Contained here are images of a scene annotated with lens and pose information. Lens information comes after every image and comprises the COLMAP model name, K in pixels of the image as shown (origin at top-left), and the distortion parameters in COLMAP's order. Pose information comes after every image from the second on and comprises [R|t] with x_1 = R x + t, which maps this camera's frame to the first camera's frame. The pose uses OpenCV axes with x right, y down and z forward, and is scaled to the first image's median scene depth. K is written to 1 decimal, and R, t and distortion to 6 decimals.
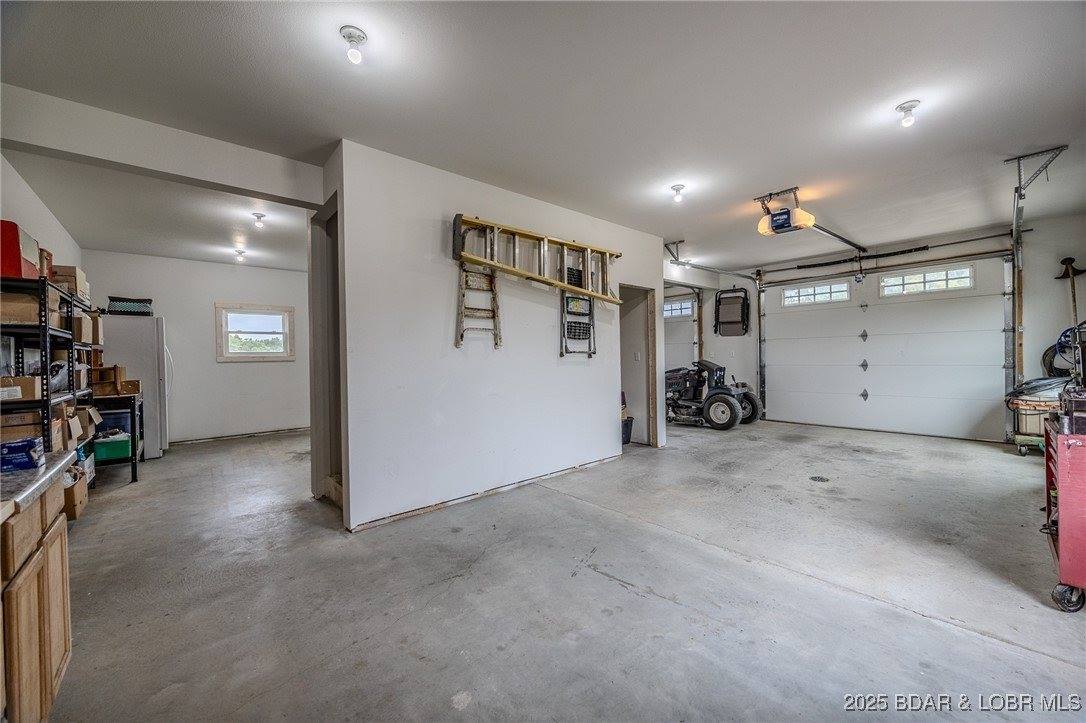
lens RADIAL K [[414.1, 0, 543.0], [0, 414.1, 361.5], [0, 0, 1]] dist [-0.001306, 0.000511]
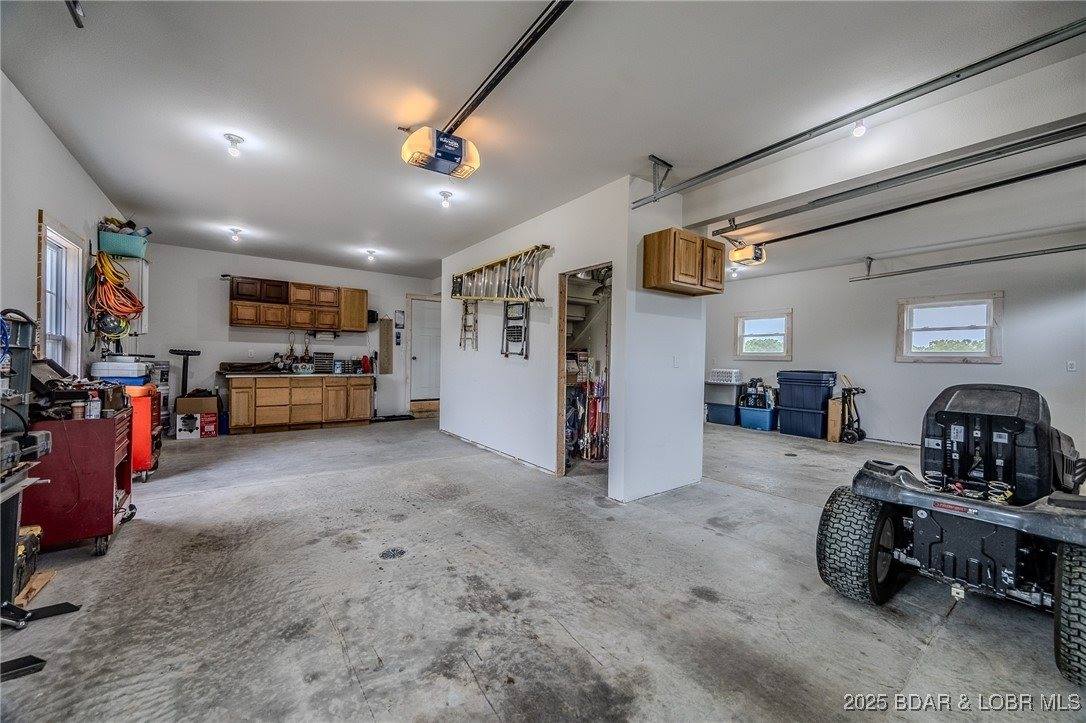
lens RADIAL K [[414.1, 0, 543.0], [0, 414.1, 361.5], [0, 0, 1]] dist [-0.001306, 0.000511]
pose [[-0.084811, 0.027822, -0.996009, 1.189466], [-0.024215, 0.999257, 0.029975, -0.036511], [0.996103, 0.026661, -0.084074, 1.187935]]
